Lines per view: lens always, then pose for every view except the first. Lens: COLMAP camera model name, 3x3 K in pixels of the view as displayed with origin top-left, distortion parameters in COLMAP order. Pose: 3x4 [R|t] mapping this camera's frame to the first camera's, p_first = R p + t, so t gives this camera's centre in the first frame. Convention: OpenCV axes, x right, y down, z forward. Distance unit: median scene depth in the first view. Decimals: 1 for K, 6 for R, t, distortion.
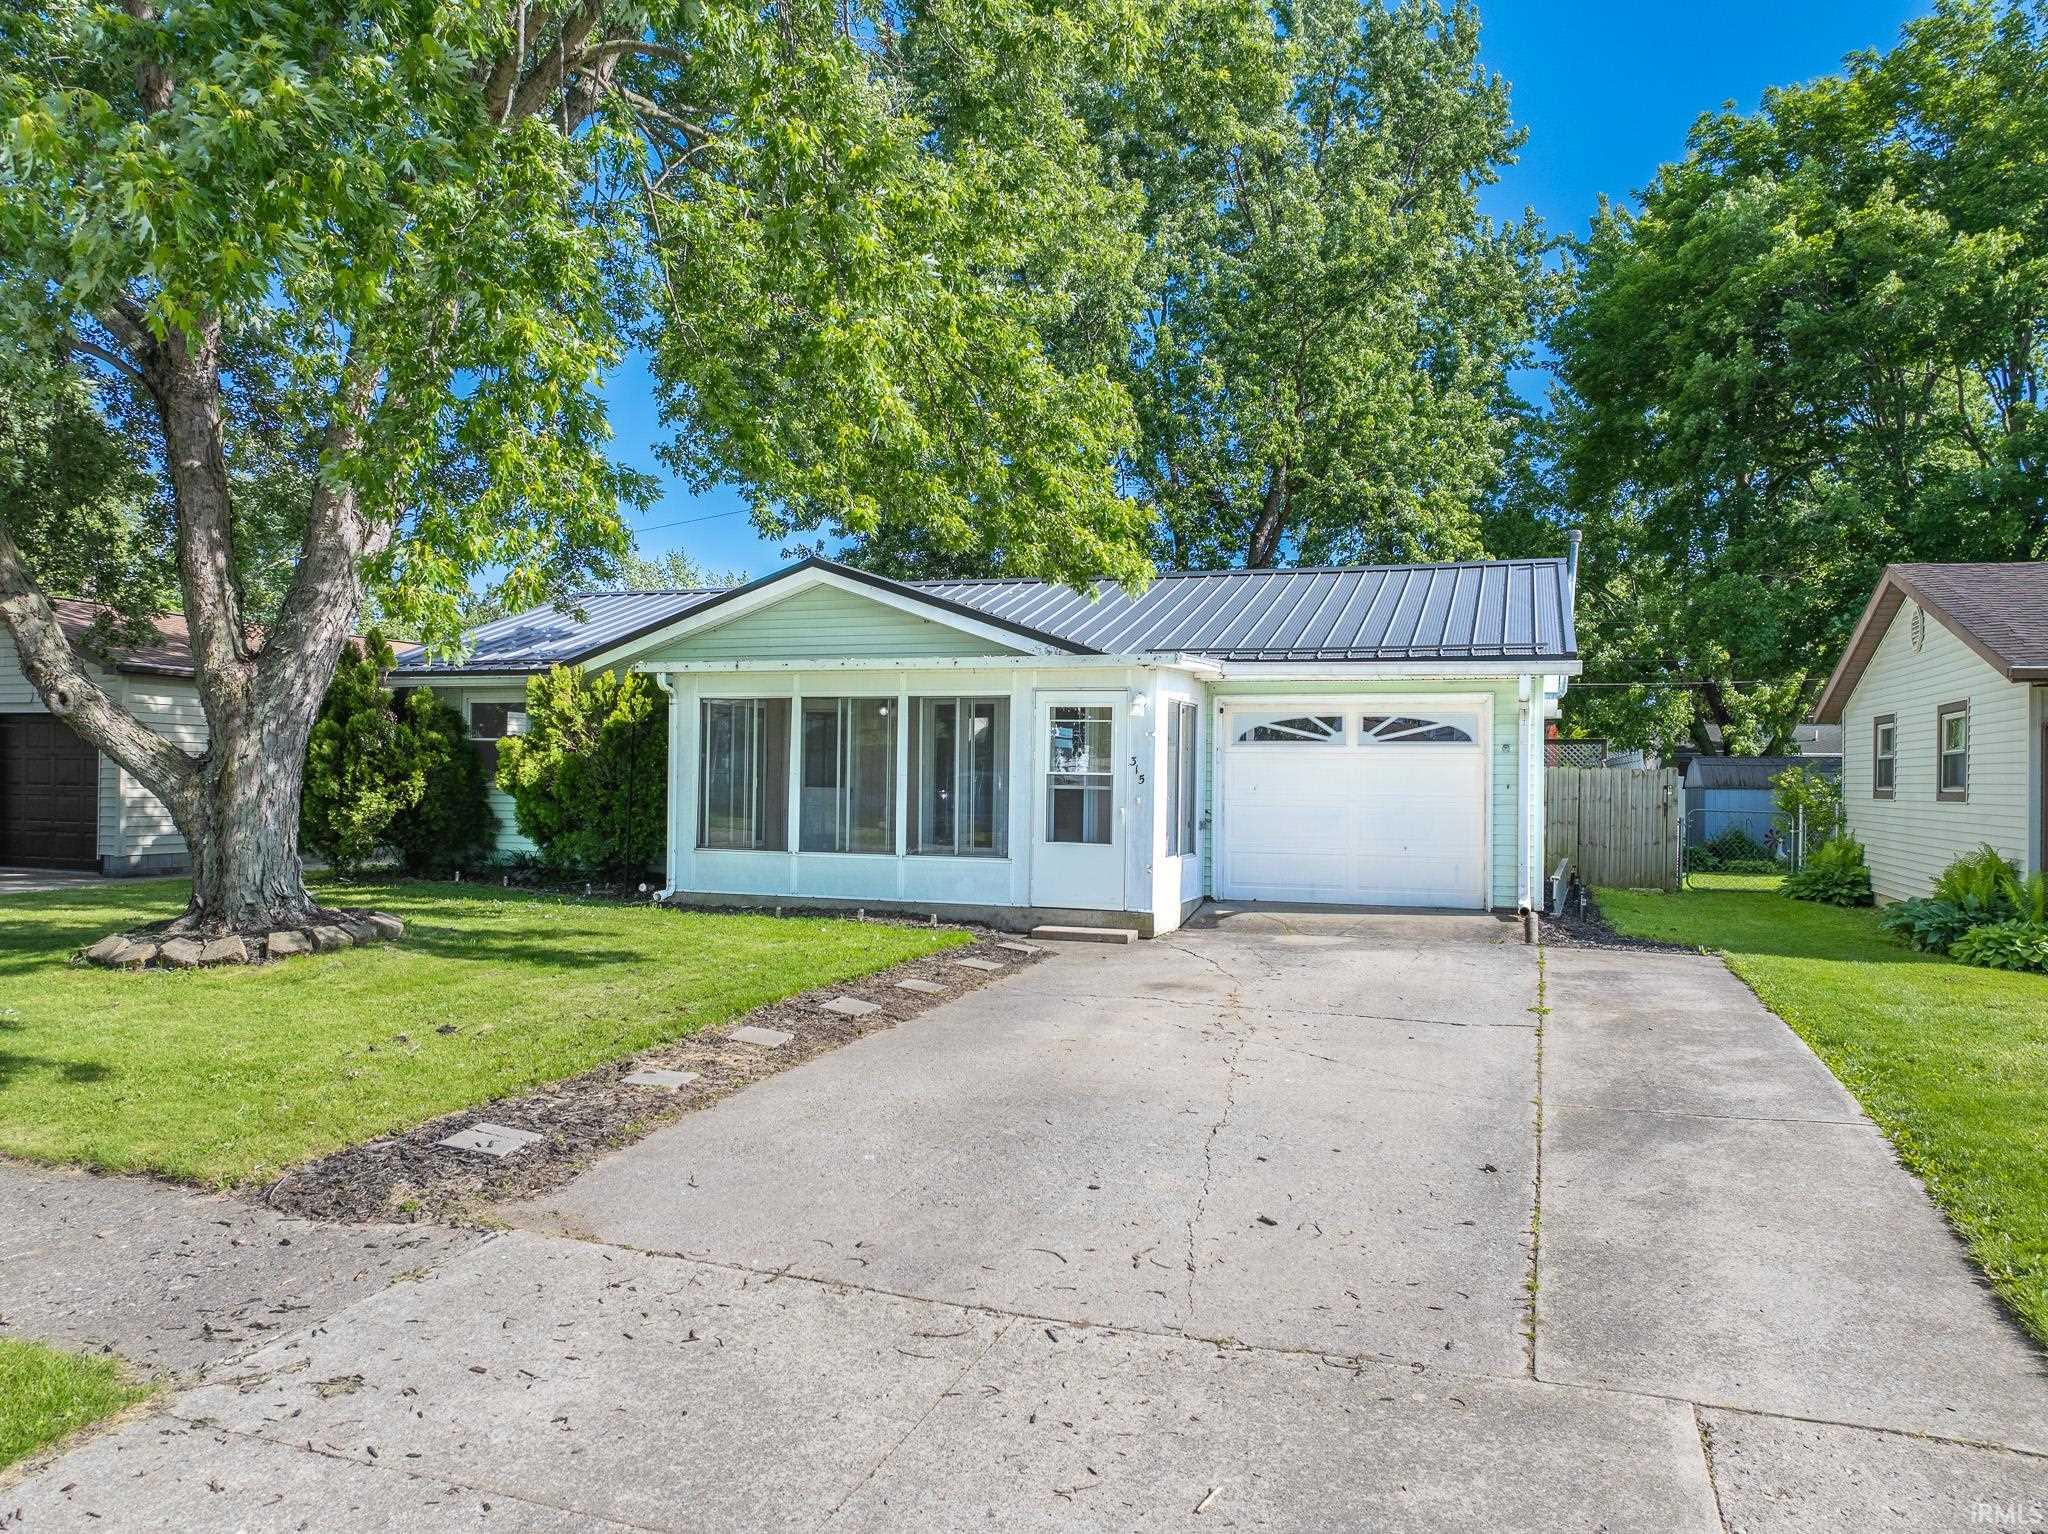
lens RADIAL K [[1392.7, 0, 1024.0], [0, 1392.7, 767.0], [0, 0, 1]] dist [-0.034048, 0.000821]
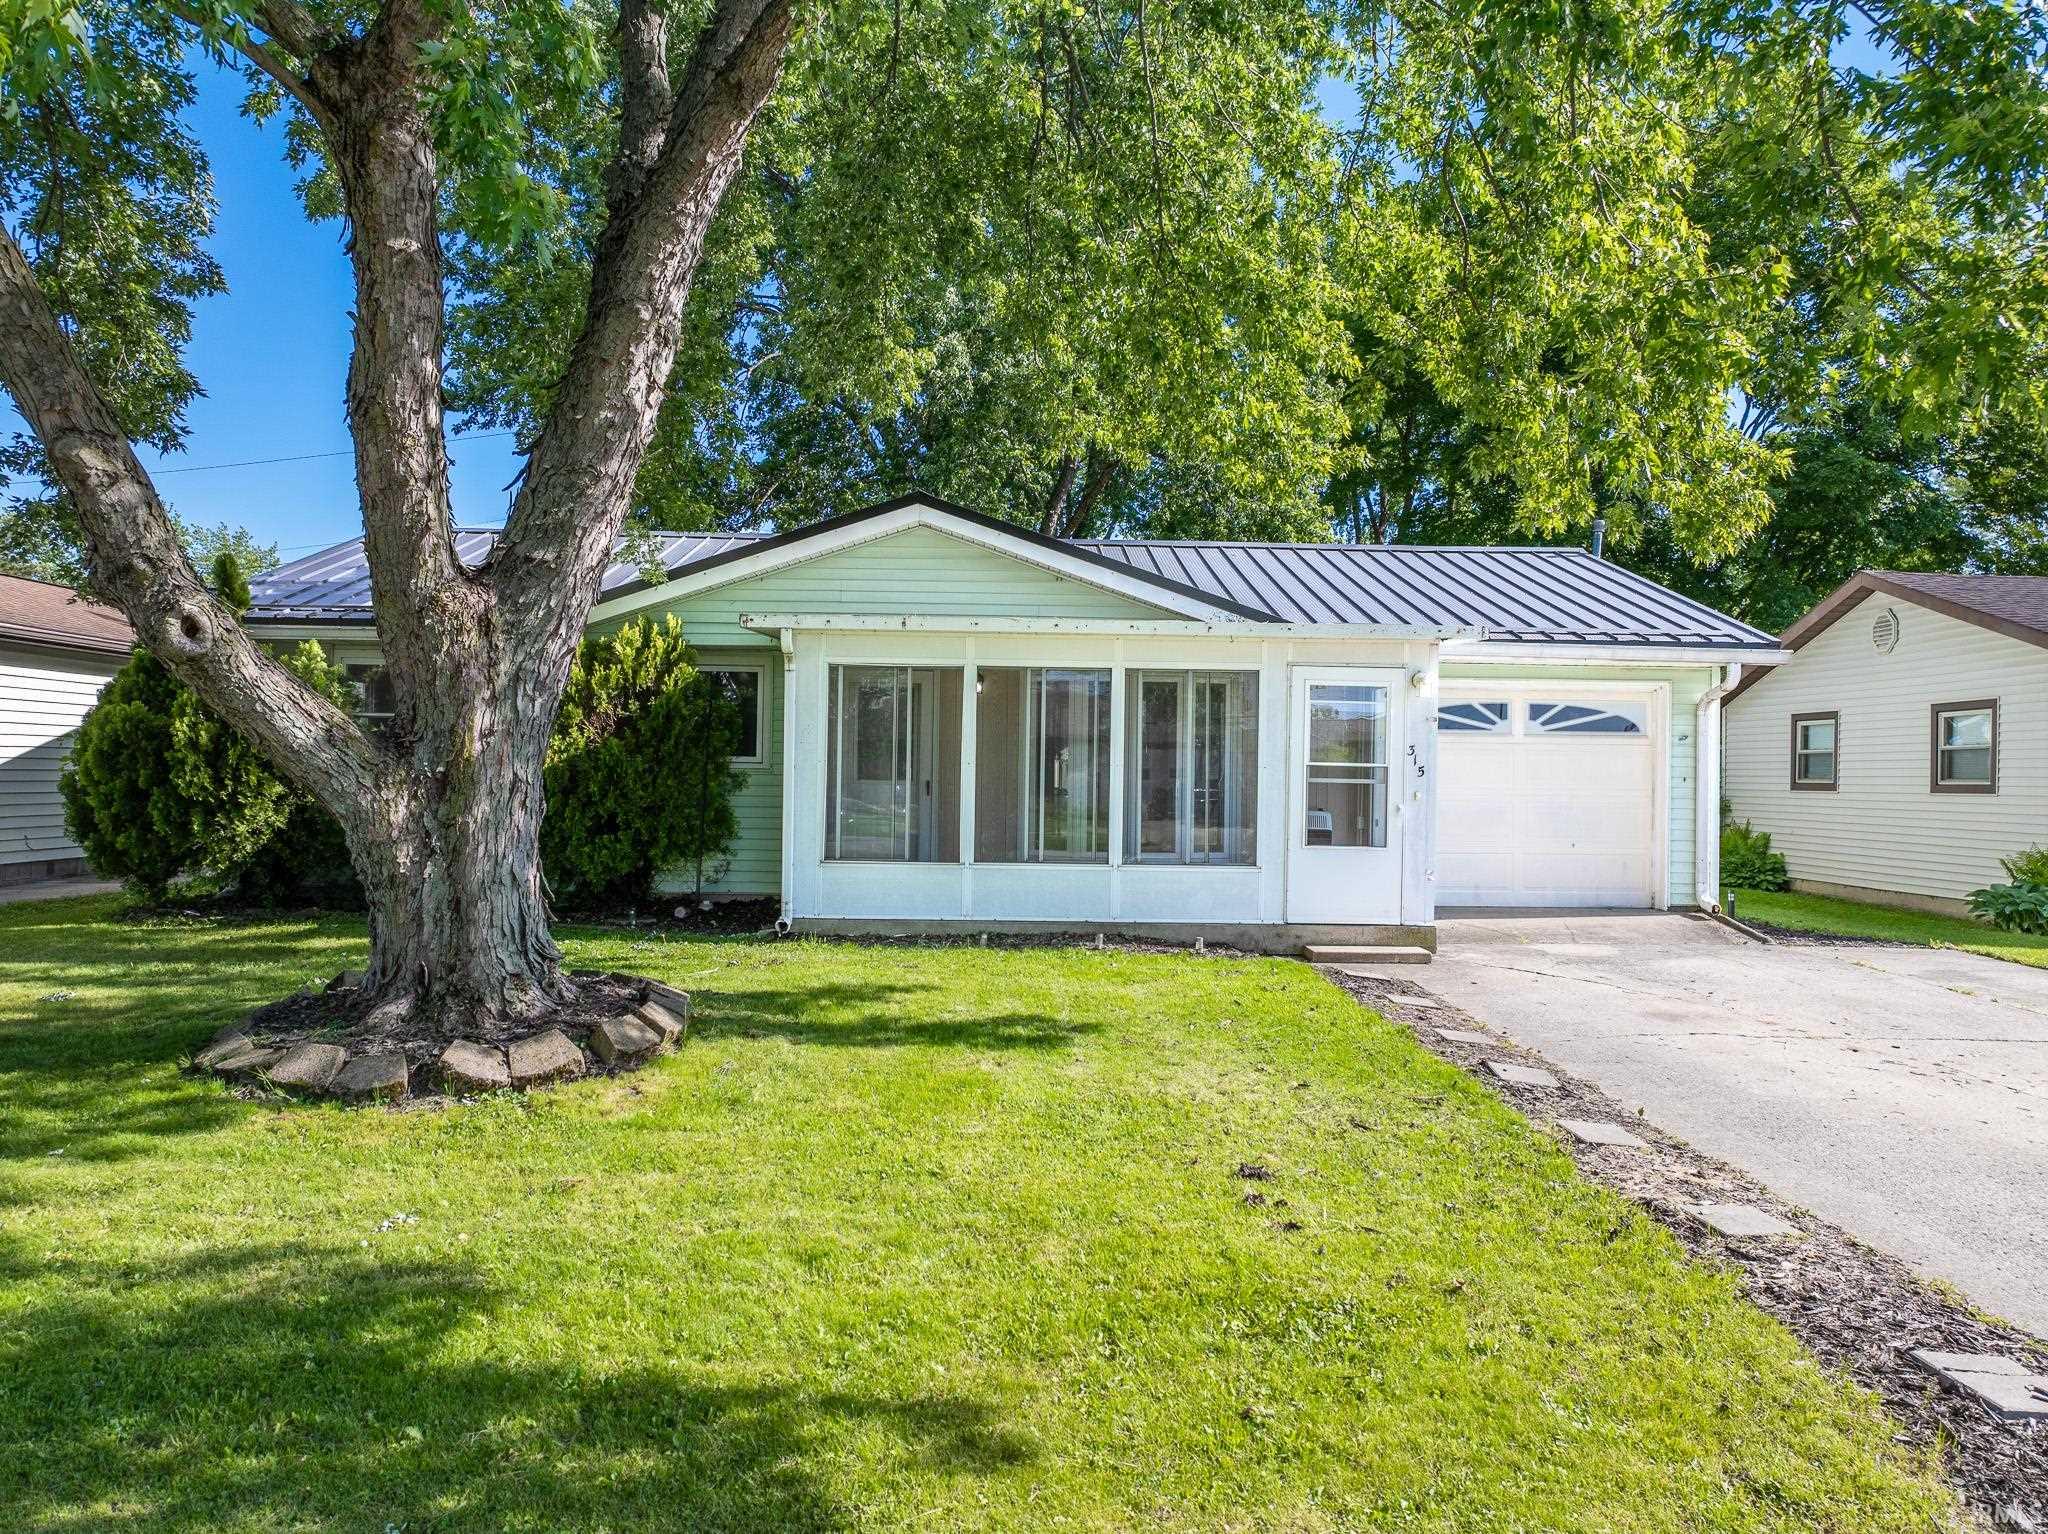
lens RADIAL K [[1407.2, 0, 1024.0], [0, 1407.2, 767.0], [0, 0, 1]] dist [-0.045410, -0.000112]
pose [[0.939513, 0.002364, 0.342504, -0.407604], [-0.004643, 0.999972, 0.005834, 0.001918], [-0.342481, -0.007071, 0.939498, 0.245546]]
